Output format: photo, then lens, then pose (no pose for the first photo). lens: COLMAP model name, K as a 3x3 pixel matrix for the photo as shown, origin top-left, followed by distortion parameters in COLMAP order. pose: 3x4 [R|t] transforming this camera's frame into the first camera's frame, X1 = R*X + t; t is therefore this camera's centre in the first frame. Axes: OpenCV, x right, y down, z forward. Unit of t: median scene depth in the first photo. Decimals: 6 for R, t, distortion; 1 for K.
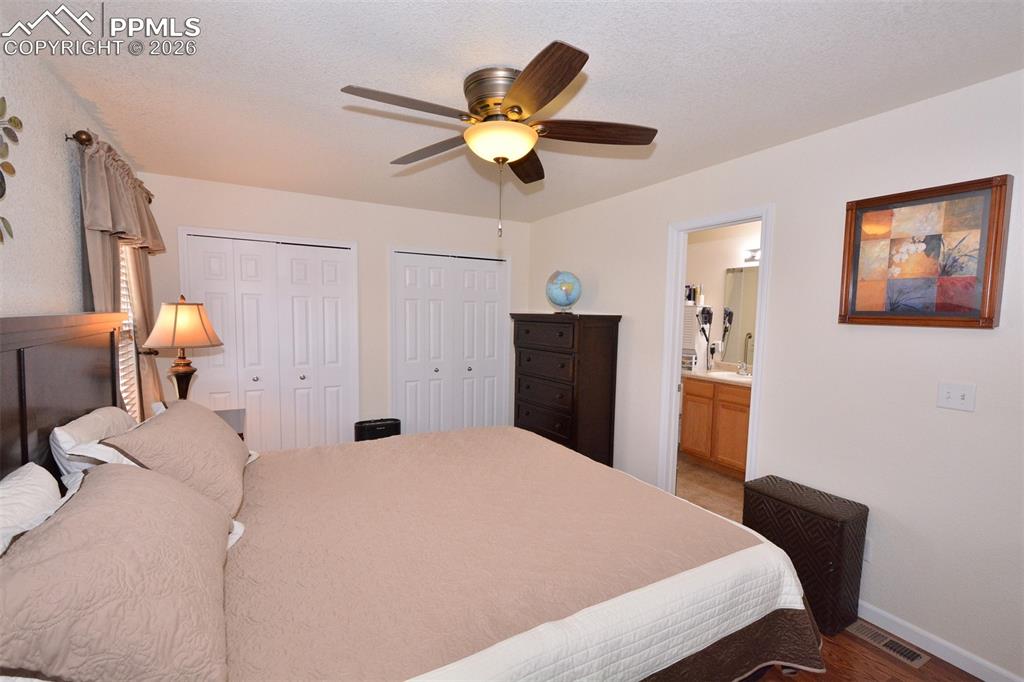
lens RADIAL K [[450.6, 0, 506.4], [0, 450.6, 348.9], [0, 0, 1]] dist [0.000816, -0.002626]
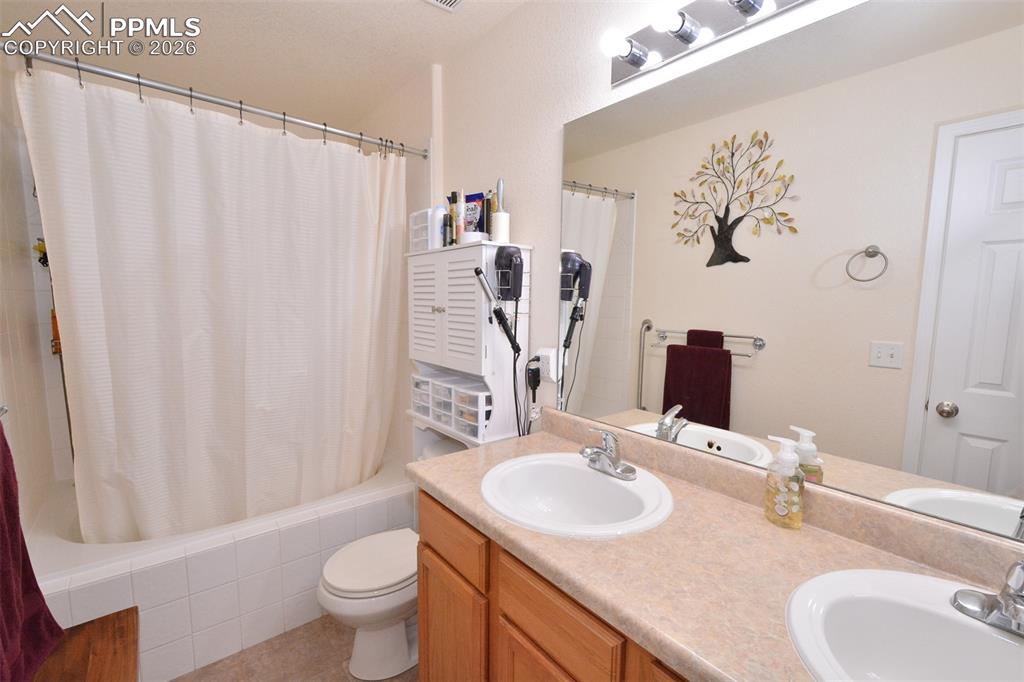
lens RADIAL K [[450.6, 0, 514.0], [0, 450.6, 341.3], [0, 0, 1]] dist [0.000816, -0.002626]
pose [[0.983461, -0.015368, 0.180466, 0.381639], [0.012105, 0.999743, 0.019167, -0.030259], [-0.180715, -0.016665, 0.983394, 0.667848]]
